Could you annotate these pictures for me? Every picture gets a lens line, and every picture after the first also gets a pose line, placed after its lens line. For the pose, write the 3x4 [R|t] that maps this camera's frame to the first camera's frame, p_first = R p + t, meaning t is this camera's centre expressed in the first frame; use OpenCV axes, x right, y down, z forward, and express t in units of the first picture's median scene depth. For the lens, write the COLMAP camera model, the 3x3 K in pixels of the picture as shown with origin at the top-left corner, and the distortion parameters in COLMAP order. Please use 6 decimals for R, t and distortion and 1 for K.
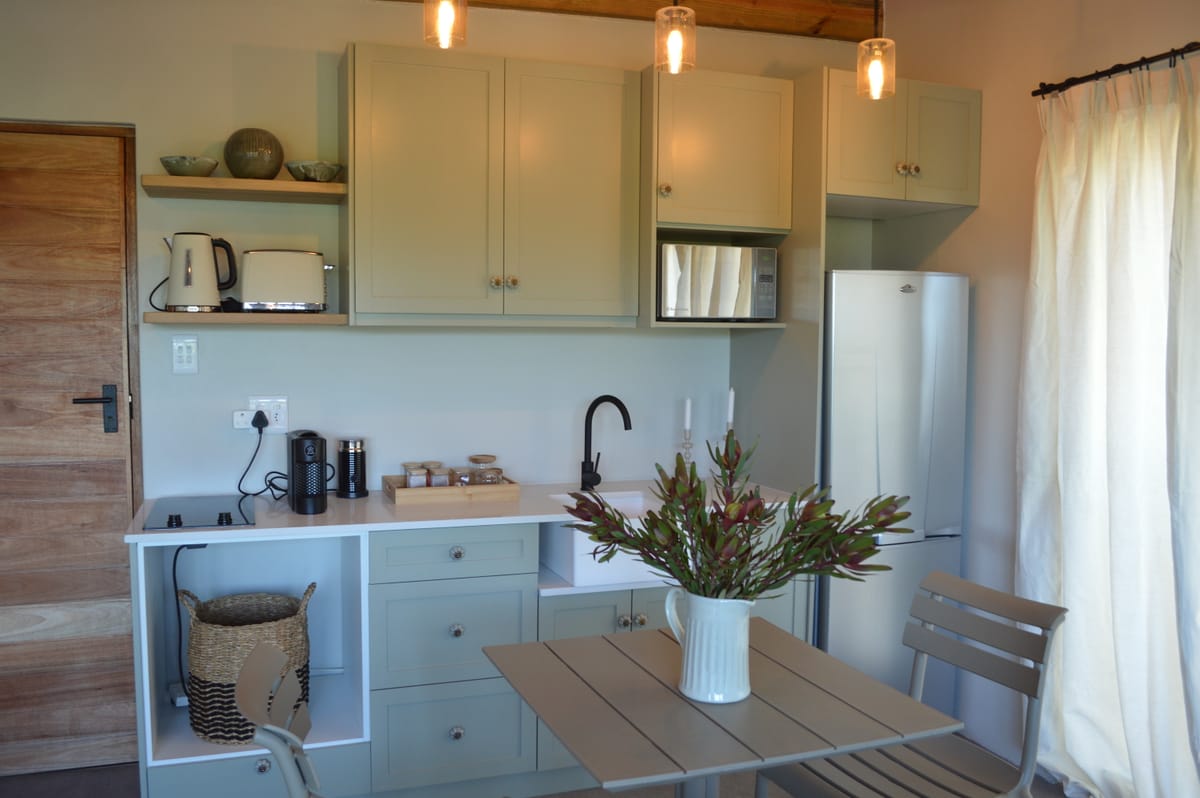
lens RADIAL K [[978.4, 0, 600.2], [0, 978.4, 406.4], [0, 0, 1]] dist [-0.062809, -0.012845]
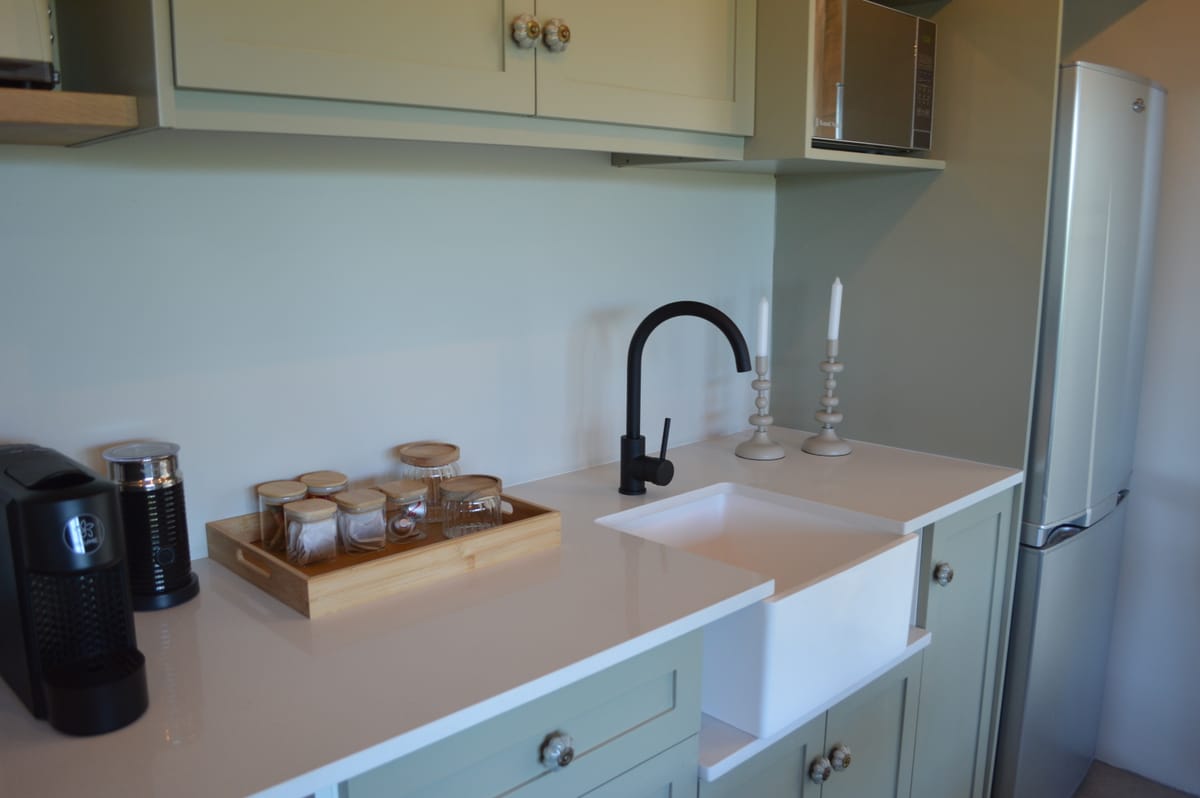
lens RADIAL K [[978.4, 0, 609.2], [0, 978.4, 421.1], [0, 0, 1]] dist [-0.062809, -0.012845]
pose [[0.905258, -0.090007, 0.415220, -0.256884], [0.025243, 0.986970, 0.158911, -0.033827], [-0.424113, -0.133374, 0.895734, 0.628215]]
